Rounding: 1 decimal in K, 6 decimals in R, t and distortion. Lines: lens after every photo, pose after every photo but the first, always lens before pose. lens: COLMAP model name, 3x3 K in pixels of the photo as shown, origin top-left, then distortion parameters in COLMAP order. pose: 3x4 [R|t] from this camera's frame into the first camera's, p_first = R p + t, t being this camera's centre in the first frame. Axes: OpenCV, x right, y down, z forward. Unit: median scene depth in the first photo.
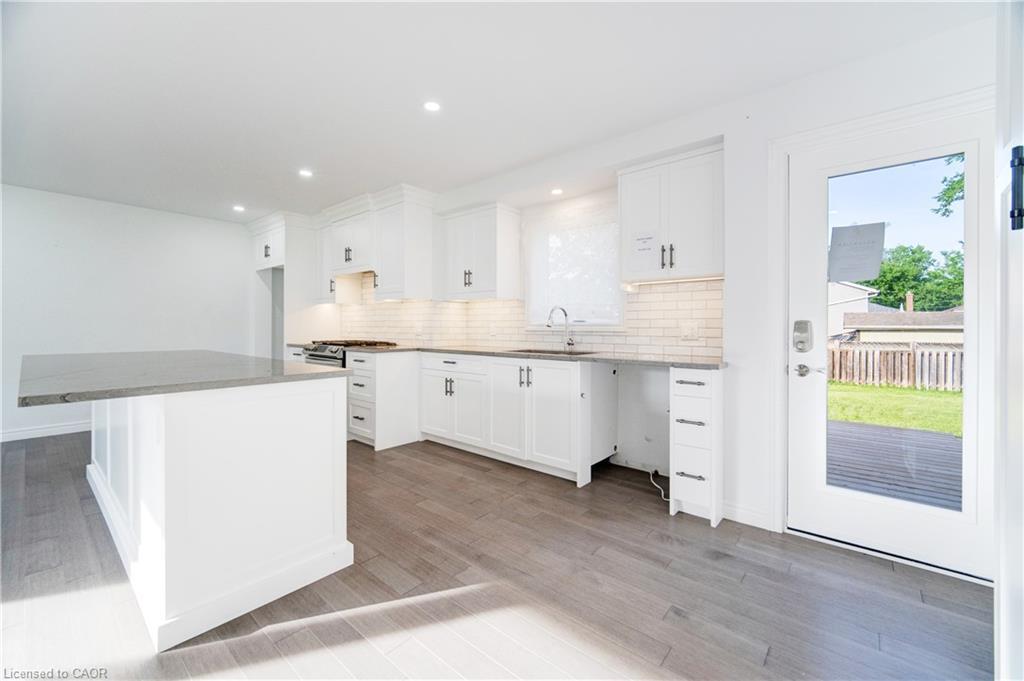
lens RADIAL K [[411.0, 0, 507.0], [0, 411.0, 327.4], [0, 0, 1]] dist [-0.003074, 0.000291]
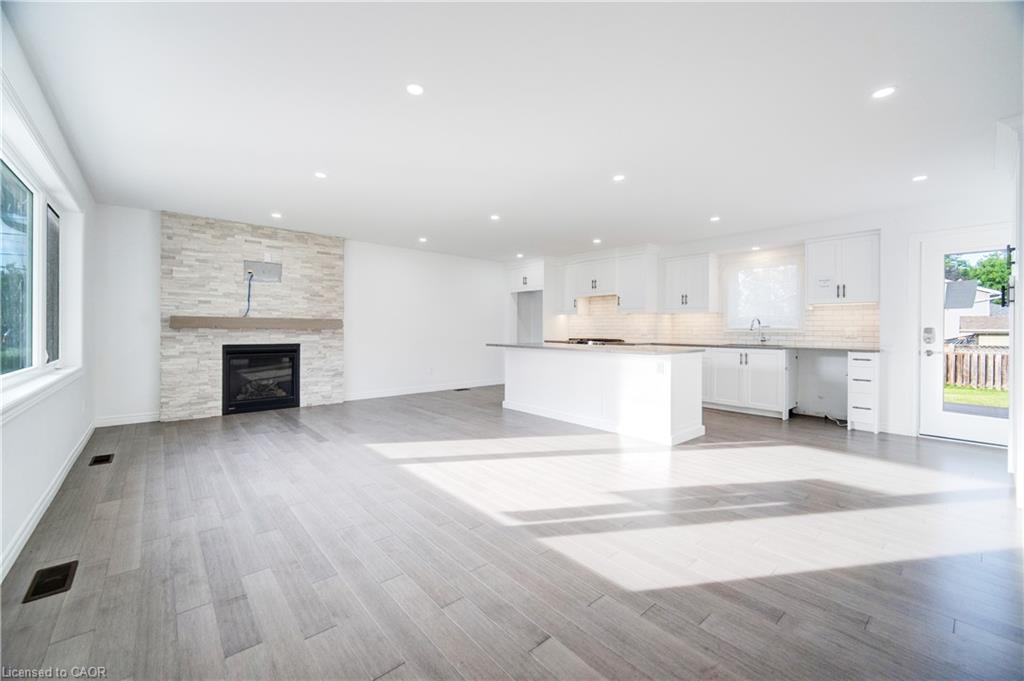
lens RADIAL K [[411.0, 0, 505.6], [0, 411.0, 331.4], [0, 0, 1]] dist [-0.003074, 0.000291]
pose [[0.988510, 0.002855, -0.151129, -0.640771], [-0.002368, 0.999991, 0.003397, -0.000224], [0.151137, -0.003000, 0.988508, -0.808186]]
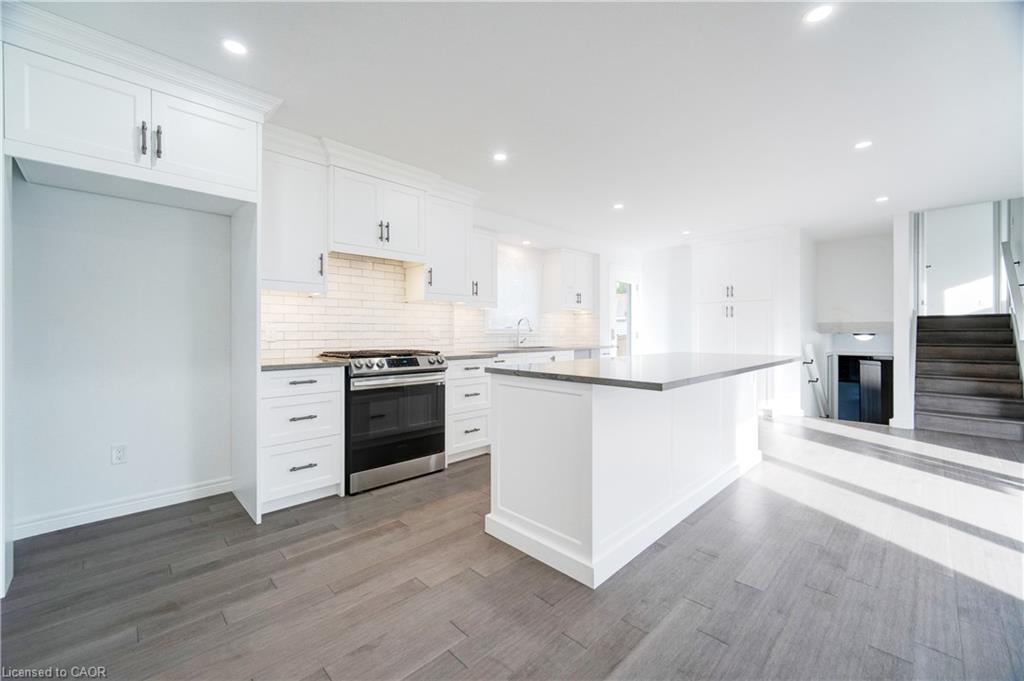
lens RADIAL K [[411.0, 0, 507.9], [0, 411.0, 334.6], [0, 0, 1]] dist [-0.003074, 0.000291]
pose [[0.089381, -0.009912, 0.995948, -1.449504], [-0.000331, 0.999950, 0.009981, -0.004062], [-0.995997, -0.001221, 0.089374, 0.958146]]
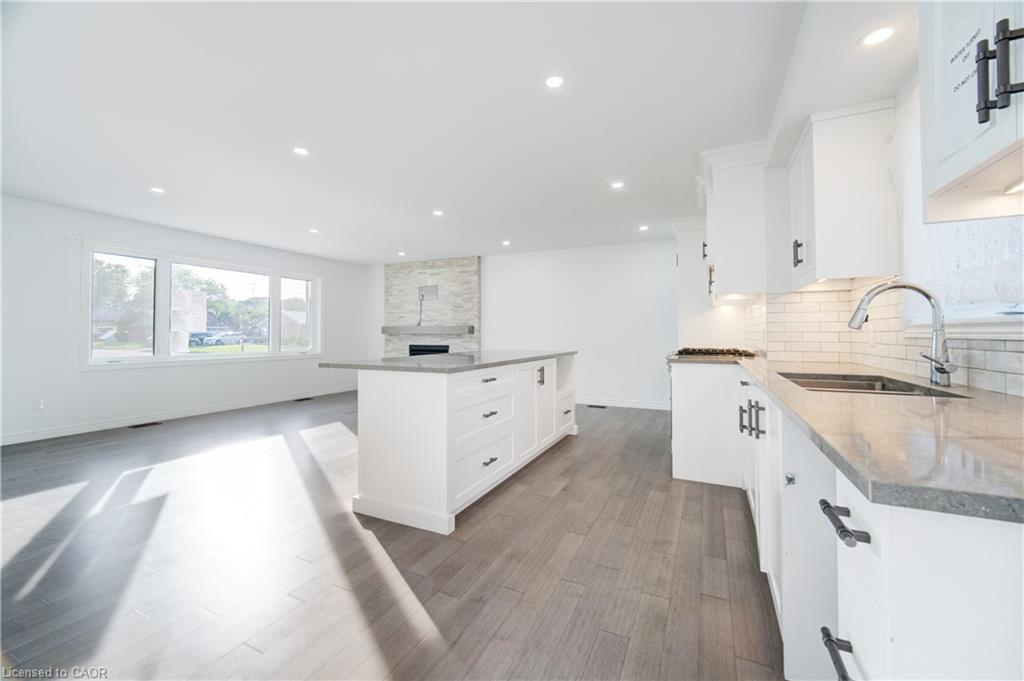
lens RADIAL K [[411.0, 0, 513.0], [0, 411.0, 326.6], [0, 0, 1]] dist [-0.003074, 0.000291]
pose [[0.268827, -0.020982, -0.962960, 0.453698], [0.000534, 0.999766, -0.021635, 0.005377], [0.963188, 0.005302, 0.268775, 0.484187]]
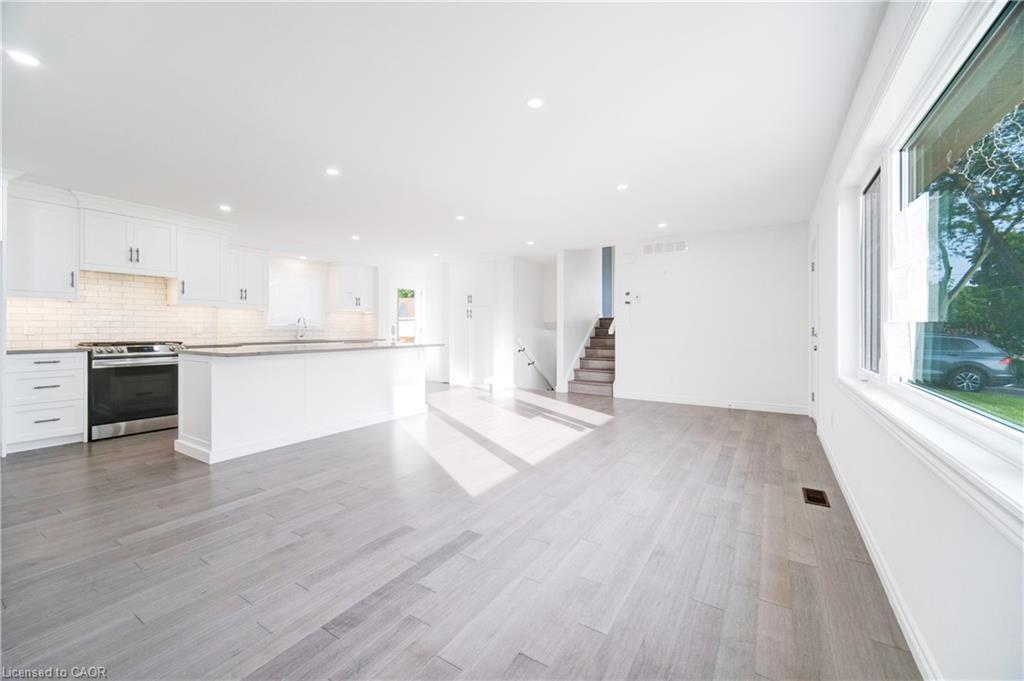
lens RADIAL K [[411.0, 0, 505.0], [0, 411.0, 331.8], [0, 0, 1]] dist [-0.003074, 0.000291]
pose [[-0.136056, -0.011878, 0.990630, -1.992695], [-0.003269, 0.999928, 0.011540, -0.007046], [-0.990696, -0.001668, -0.136085, 0.324695]]
